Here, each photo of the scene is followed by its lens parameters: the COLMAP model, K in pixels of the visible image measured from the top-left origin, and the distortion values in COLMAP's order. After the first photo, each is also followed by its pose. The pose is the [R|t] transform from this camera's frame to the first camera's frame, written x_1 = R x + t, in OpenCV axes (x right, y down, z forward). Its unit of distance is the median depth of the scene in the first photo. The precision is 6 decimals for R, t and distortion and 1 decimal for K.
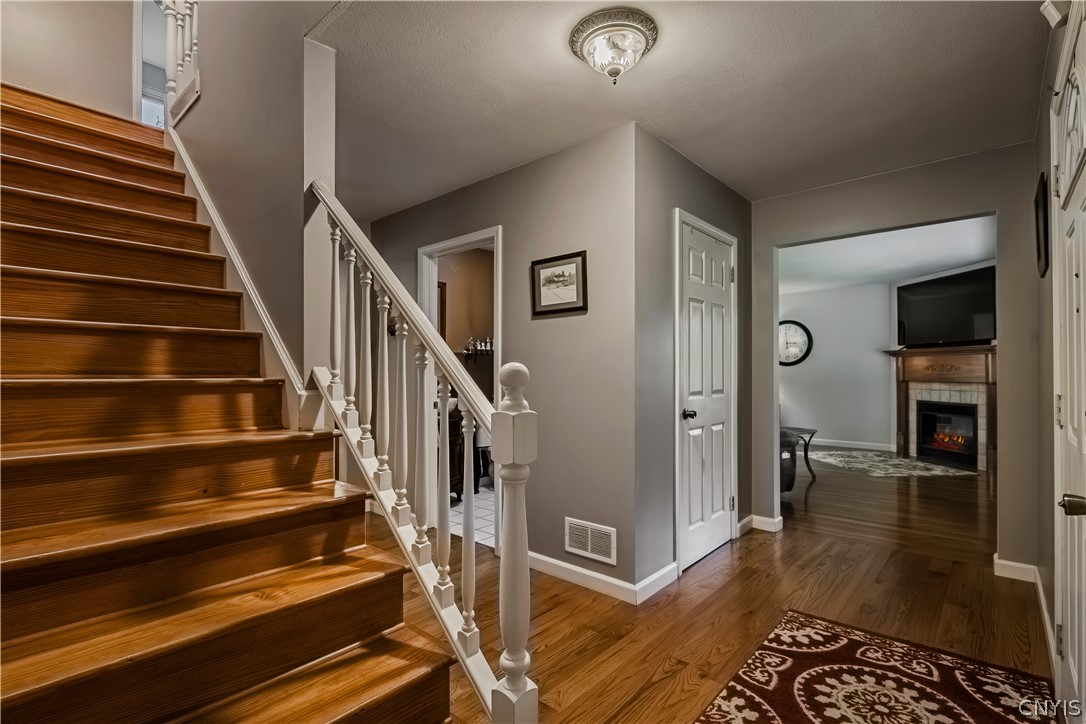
lens RADIAL K [[521.9, 0, 545.3], [0, 521.9, 367.9], [0, 0, 1]] dist [-0.000973, 0.000157]
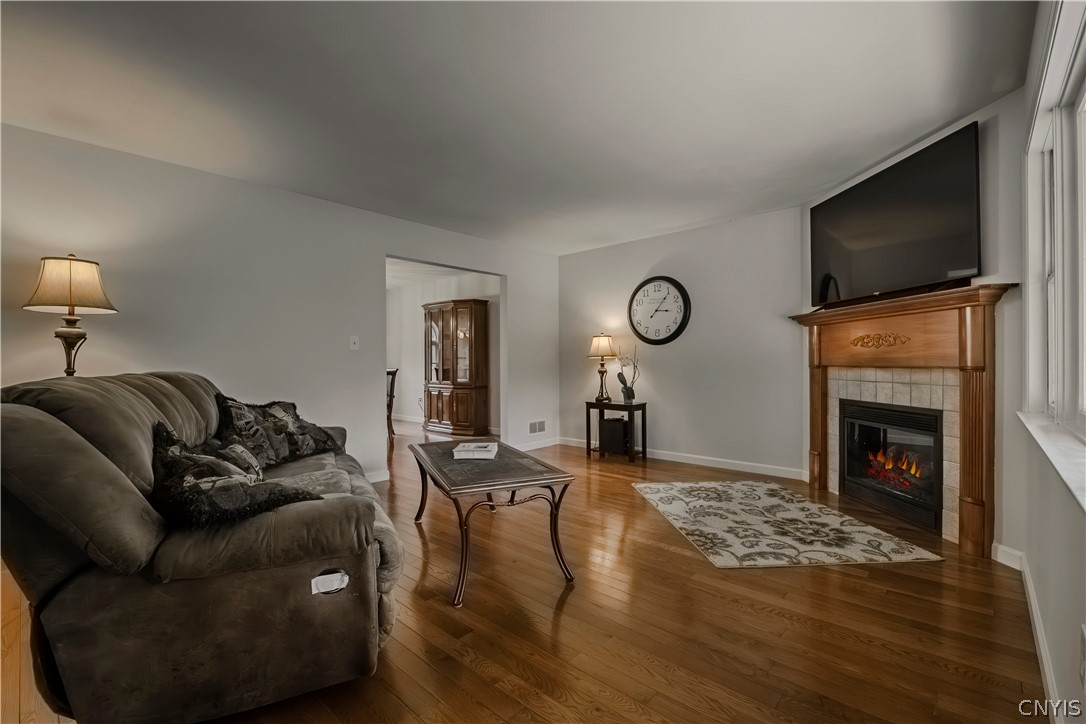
lens RADIAL K [[472.4, 0, 535.1], [0, 472.4, 363.8], [0, 0, 1]] dist [-0.003451, -0.001113]
pose [[0.998912, -0.008469, -0.045863, 0.410290], [0.009092, 0.999869, 0.013383, 0.013749], [0.045744, -0.013785, 0.998858, 0.474955]]
